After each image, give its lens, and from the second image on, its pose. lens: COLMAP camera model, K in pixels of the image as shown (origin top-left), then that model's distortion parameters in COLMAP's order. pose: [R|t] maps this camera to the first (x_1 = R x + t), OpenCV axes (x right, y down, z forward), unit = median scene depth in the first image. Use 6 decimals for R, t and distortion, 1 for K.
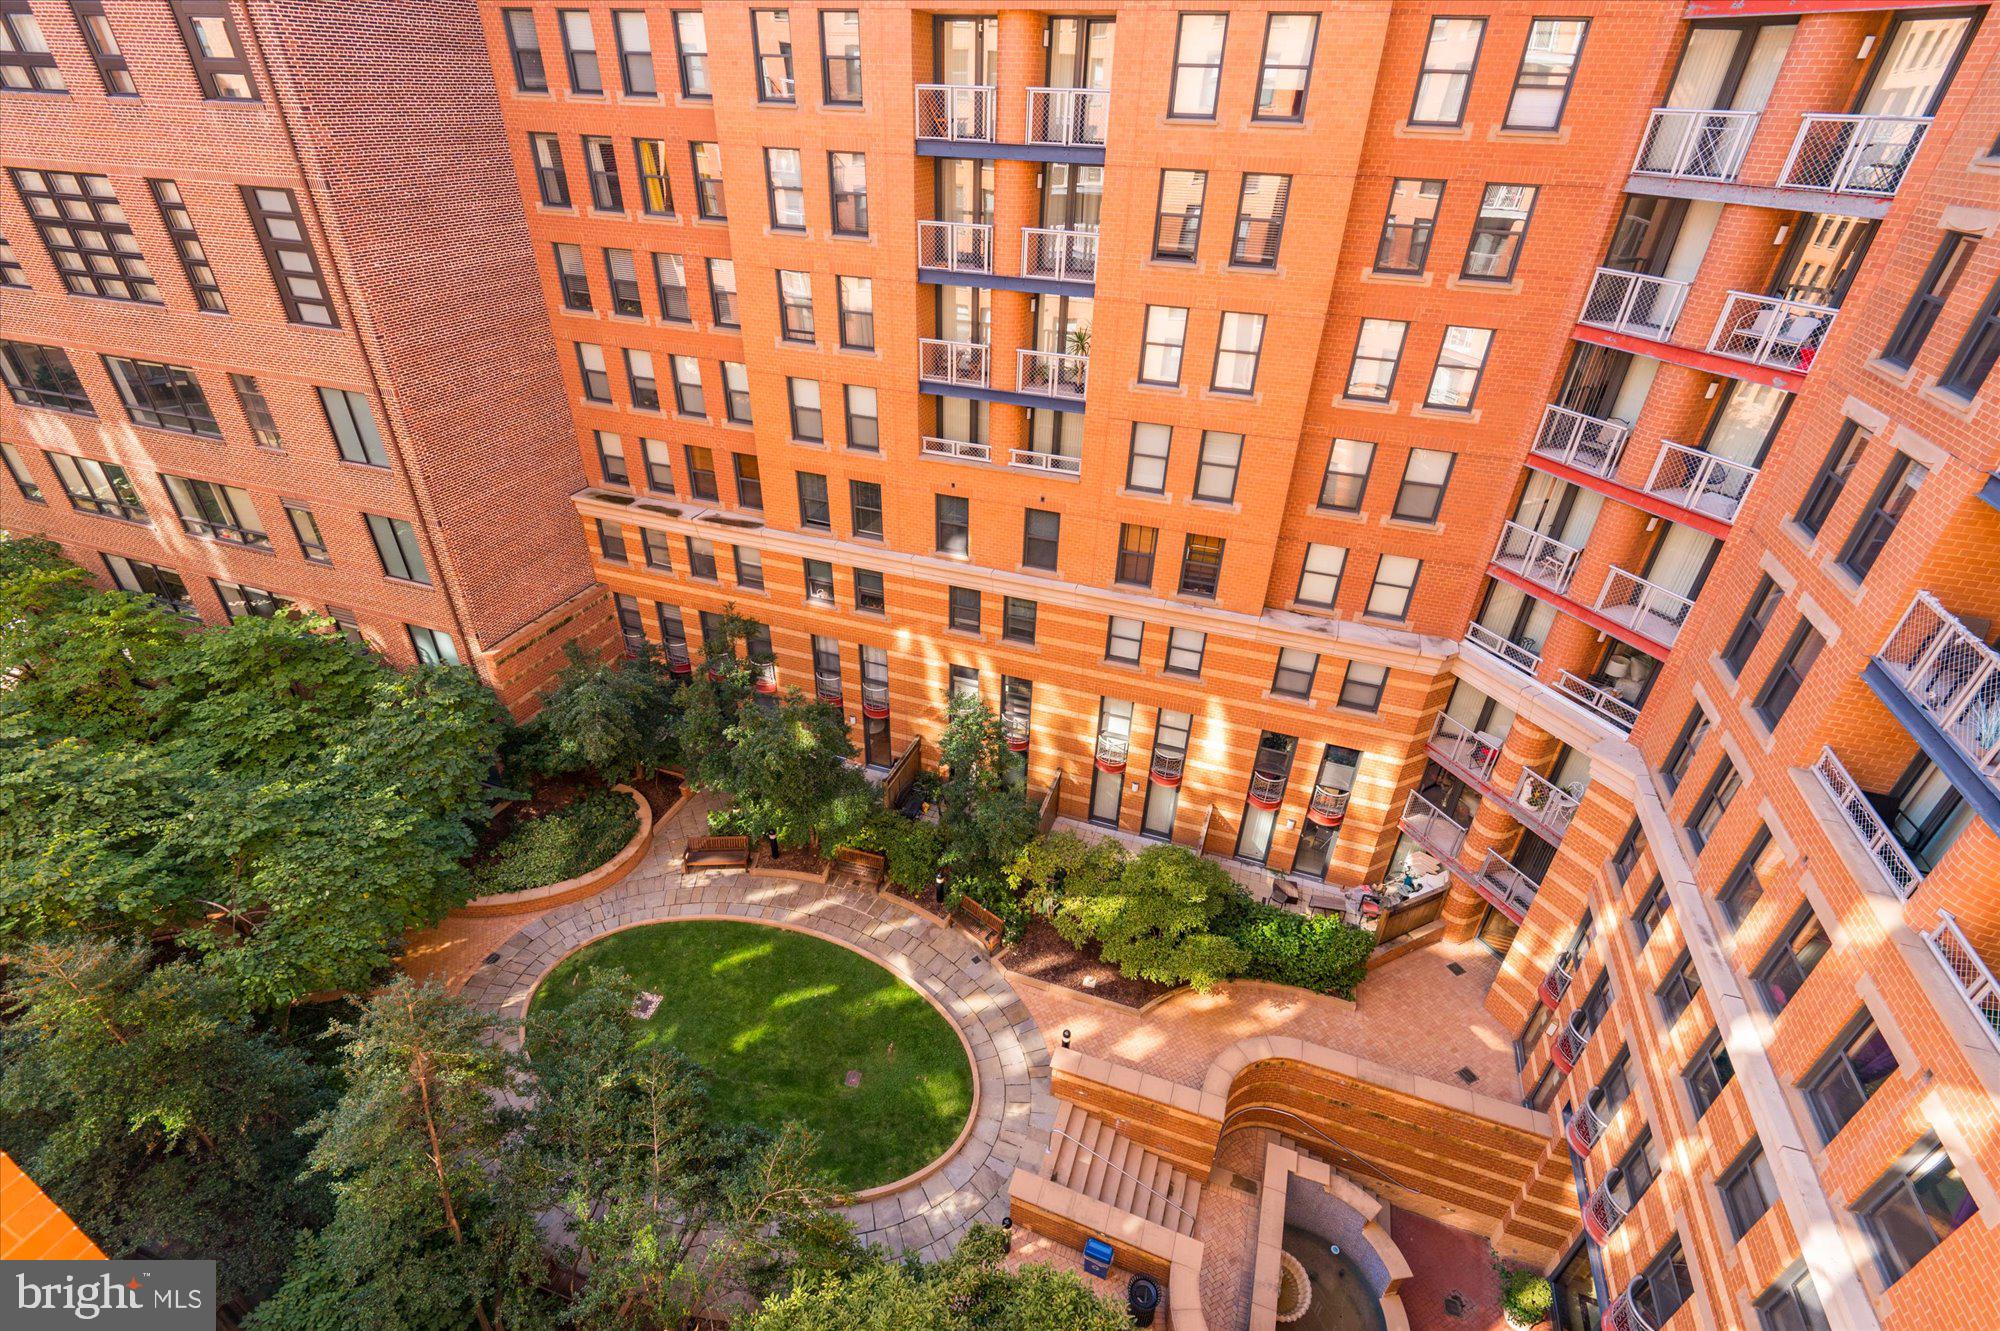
lens RADIAL K [[905.4, 0, 992.7], [0, 905.4, 660.1], [0, 0, 1]] dist [0.034776, -0.024154]
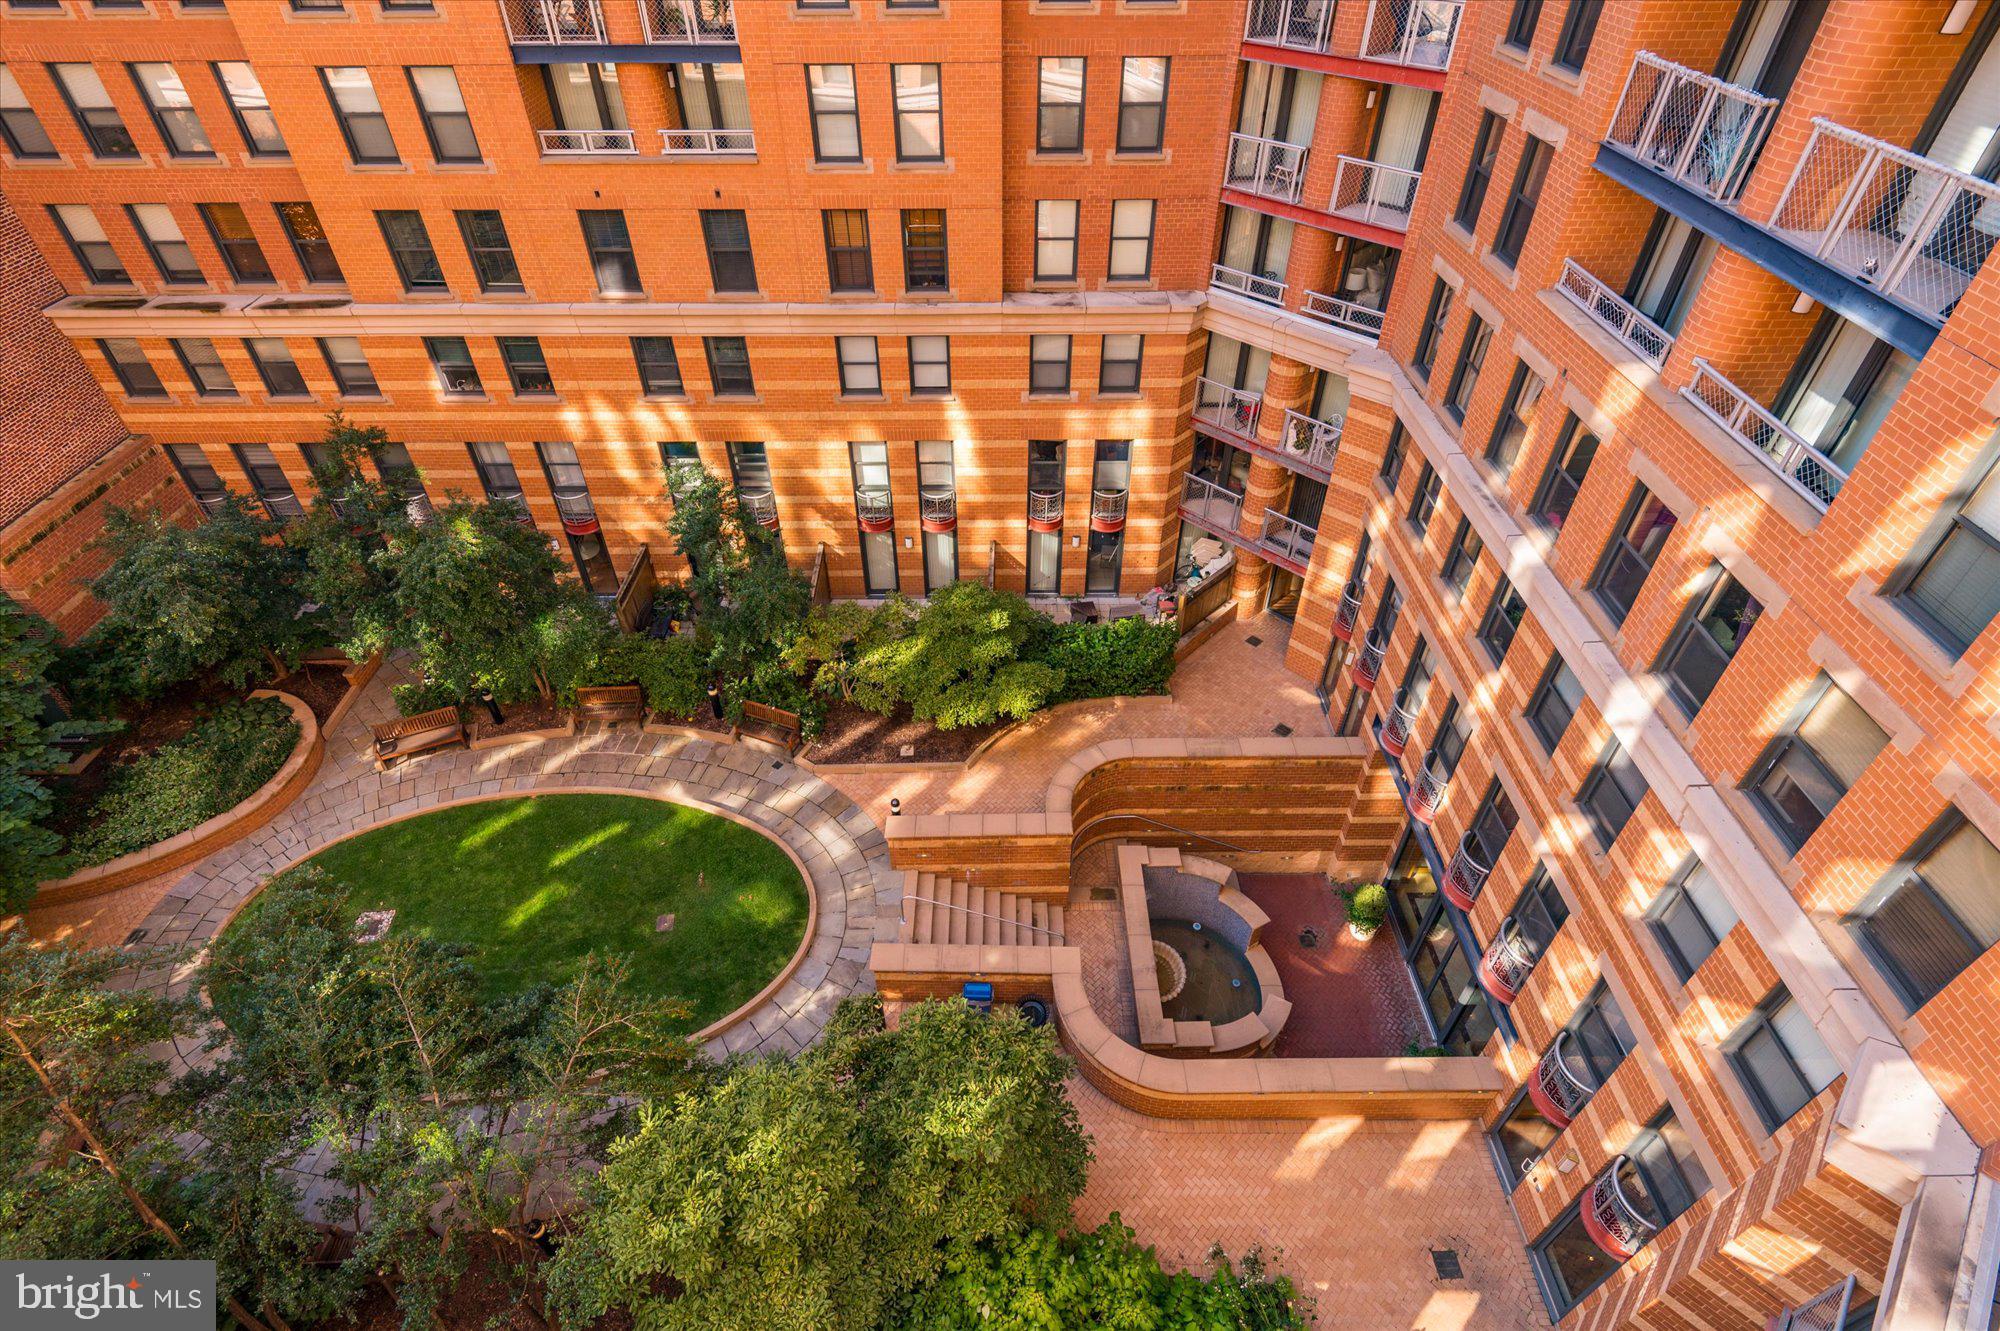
lens RADIAL K [[968.0, 0, 1000.3], [0, 968.0, 624.8], [0, 0, 1]] dist [0.037135, -0.027188]
pose [[0.940303, -0.240484, 0.240827, -0.010502], [0.205316, 0.965171, 0.162143, 0.111750], [-0.271432, -0.103018, 0.956928, 0.069873]]
